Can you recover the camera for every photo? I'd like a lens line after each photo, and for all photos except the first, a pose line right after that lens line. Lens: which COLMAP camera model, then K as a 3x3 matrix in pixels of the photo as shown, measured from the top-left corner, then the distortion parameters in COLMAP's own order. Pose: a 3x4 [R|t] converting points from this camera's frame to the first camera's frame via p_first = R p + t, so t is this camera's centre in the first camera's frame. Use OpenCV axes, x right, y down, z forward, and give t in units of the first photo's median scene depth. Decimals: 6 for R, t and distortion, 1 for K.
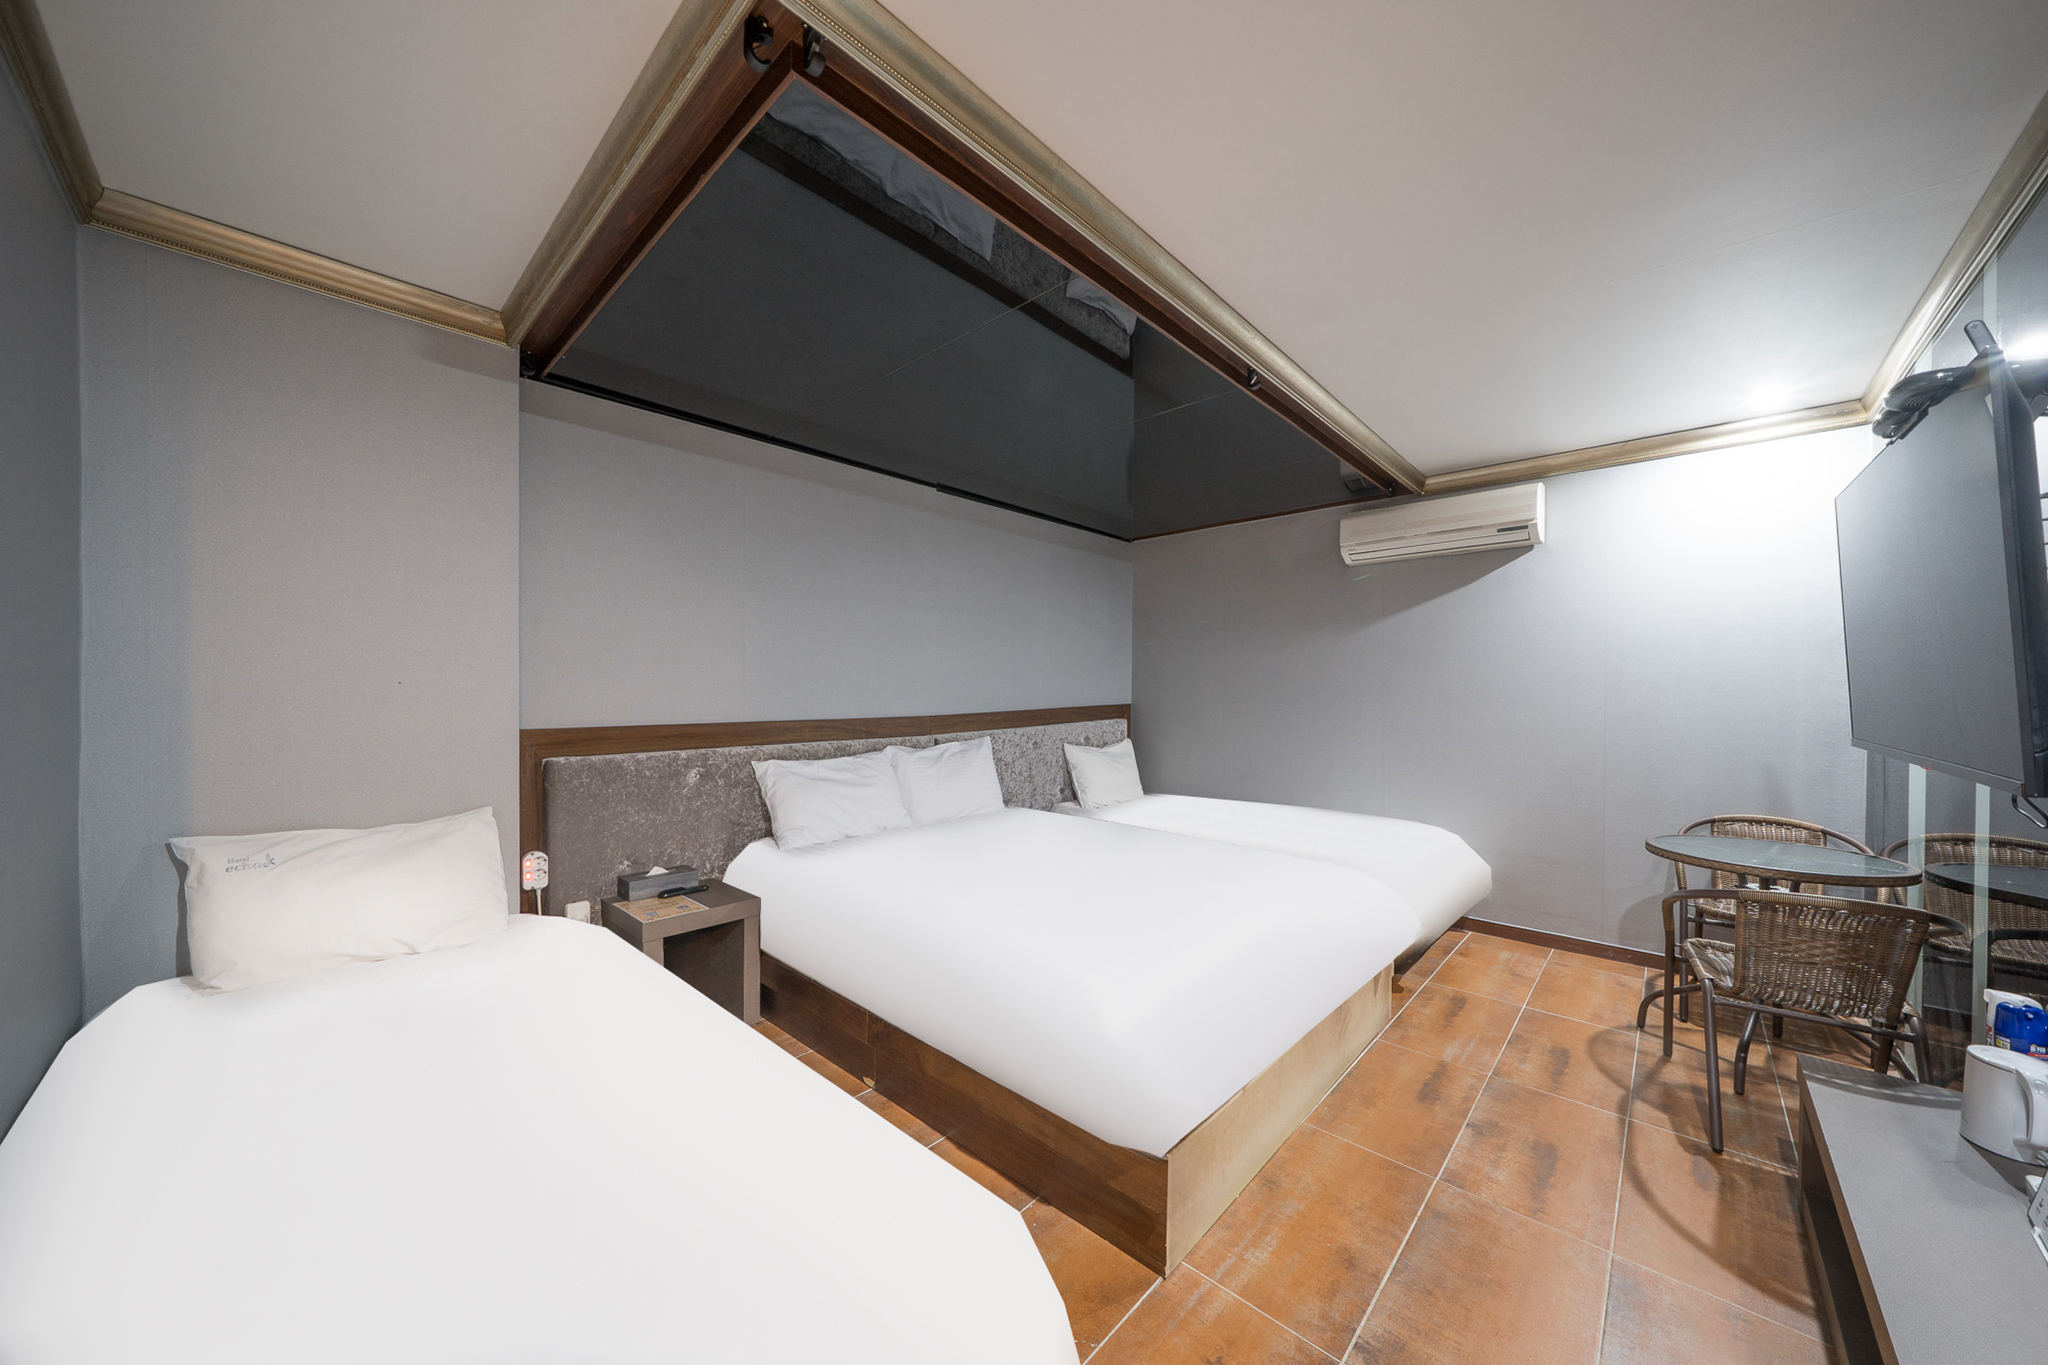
lens RADIAL K [[700.7, 0, 1024.0], [0, 700.7, 682.5], [0, 0, 1]] dist [-0.000190, 0.000007]
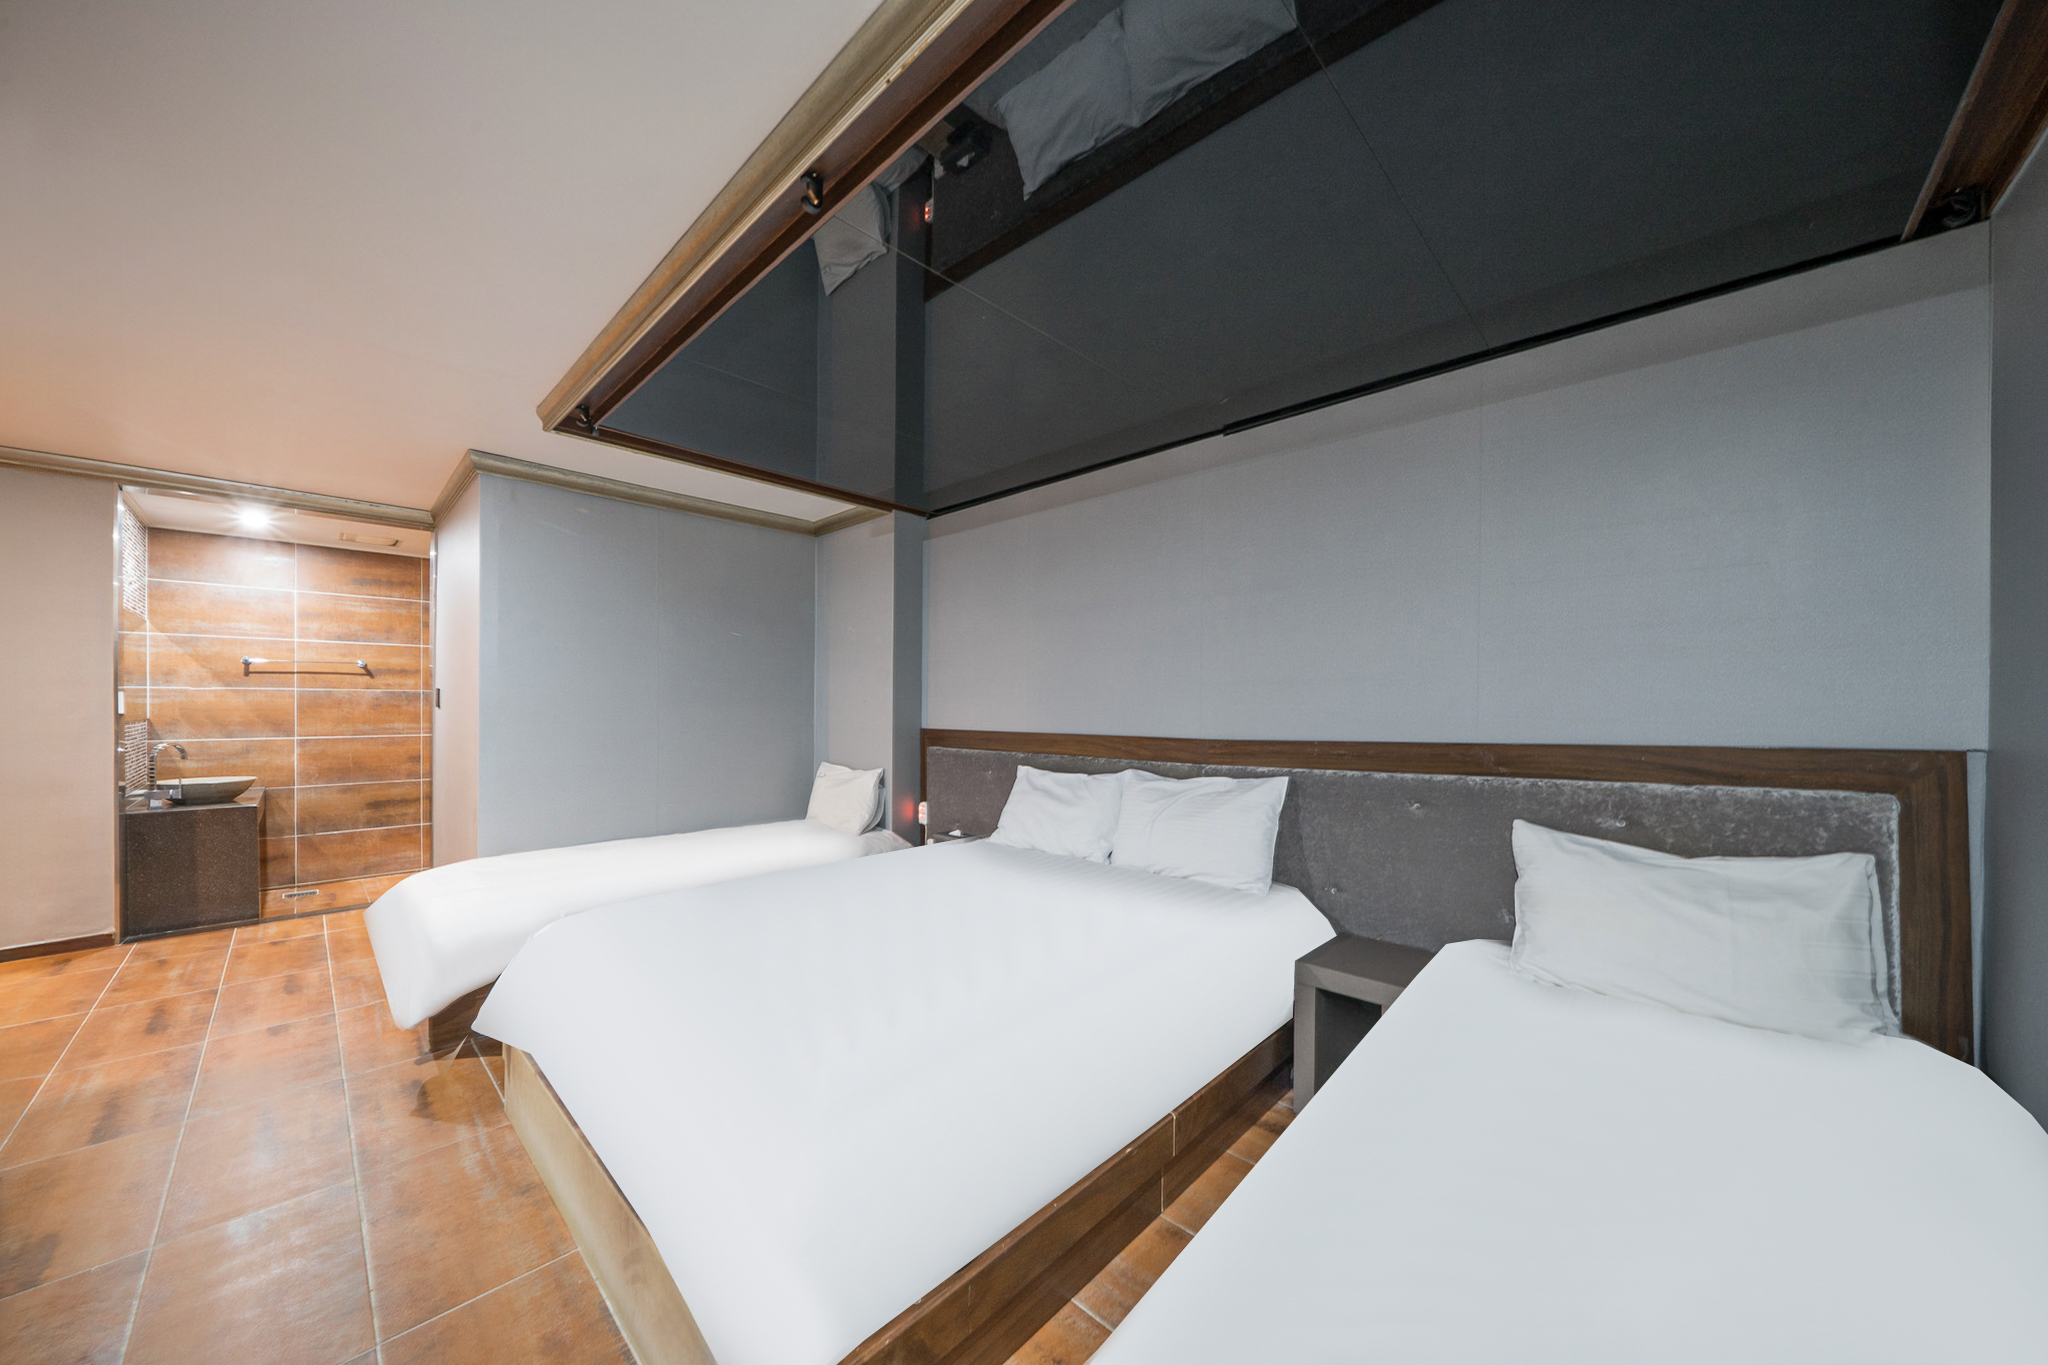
lens RADIAL K [[702.3, 0, 1017.1], [0, 702.3, 705.8], [0, 0, 1]] dist [-0.000328, 0.000001]
pose [[-0.018167, 0.004719, -0.999824, 0.724537], [0.013888, 0.999894, 0.004467, 0.005451], [0.999739, -0.013804, -0.018230, 0.928572]]
